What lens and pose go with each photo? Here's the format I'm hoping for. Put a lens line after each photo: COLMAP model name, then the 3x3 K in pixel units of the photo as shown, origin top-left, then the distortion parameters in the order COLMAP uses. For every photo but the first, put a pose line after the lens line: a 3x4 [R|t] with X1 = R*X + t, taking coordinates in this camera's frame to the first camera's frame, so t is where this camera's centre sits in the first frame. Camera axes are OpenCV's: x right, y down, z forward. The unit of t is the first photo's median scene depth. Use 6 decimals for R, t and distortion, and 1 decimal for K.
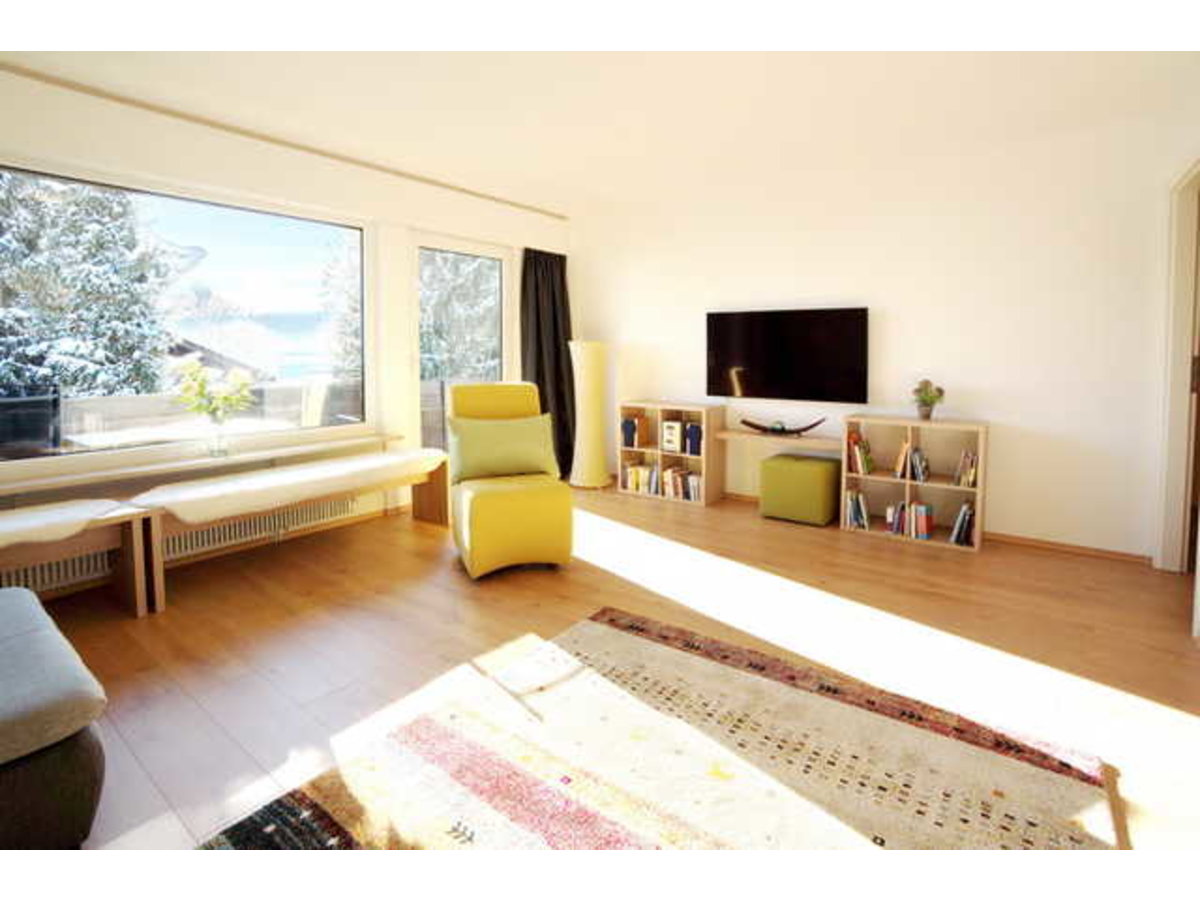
lens RADIAL K [[615.6, 0, 614.6], [0, 615.6, 448.0], [0, 0, 1]] dist [-0.002061, 0.000442]
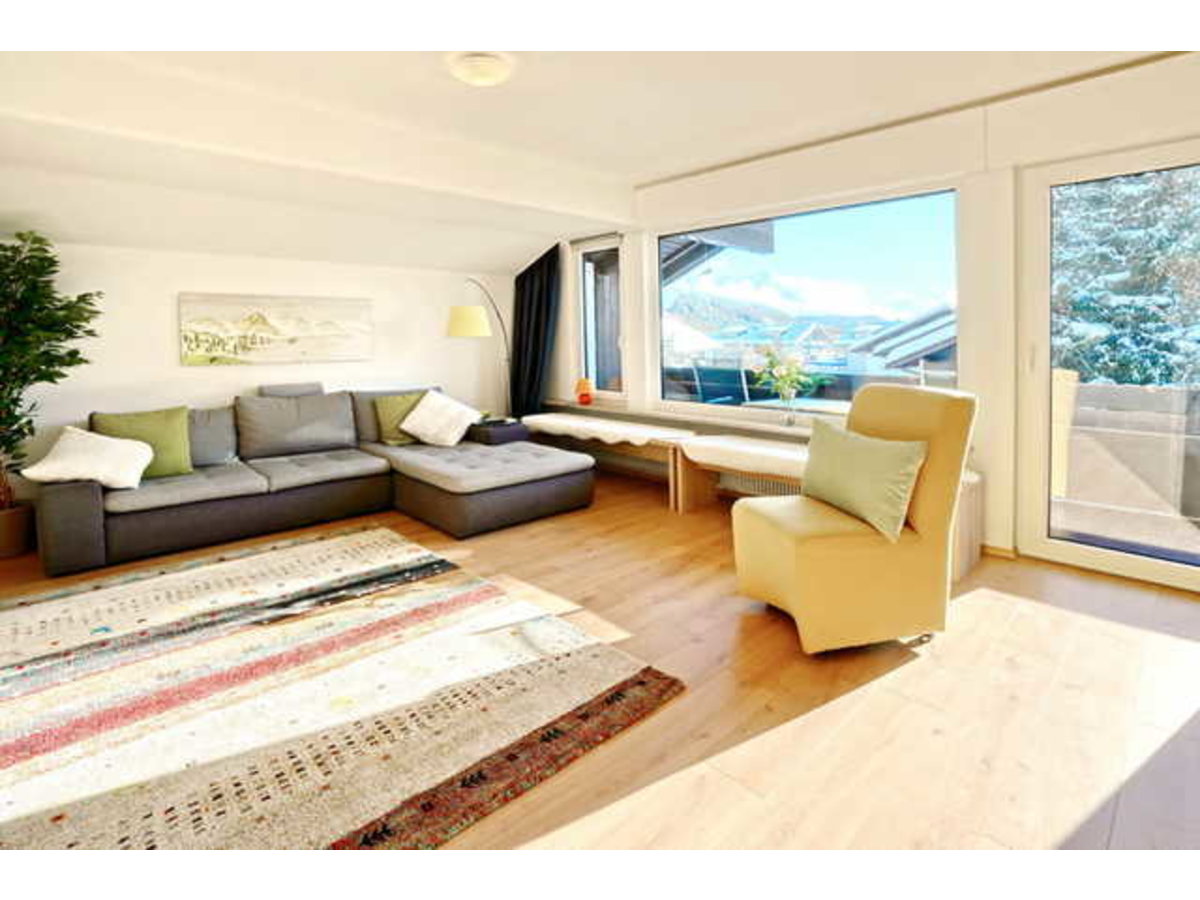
lens RADIAL K [[615.6, 0, 614.6], [0, 615.6, 448.0], [0, 0, 1]] dist [-0.002061, 0.000442]
pose [[-0.230288, 0.169920, -0.958172, 0.686548], [-0.147152, 0.967234, 0.206894, -0.164766], [0.961932, 0.188642, -0.197738, 1.030652]]
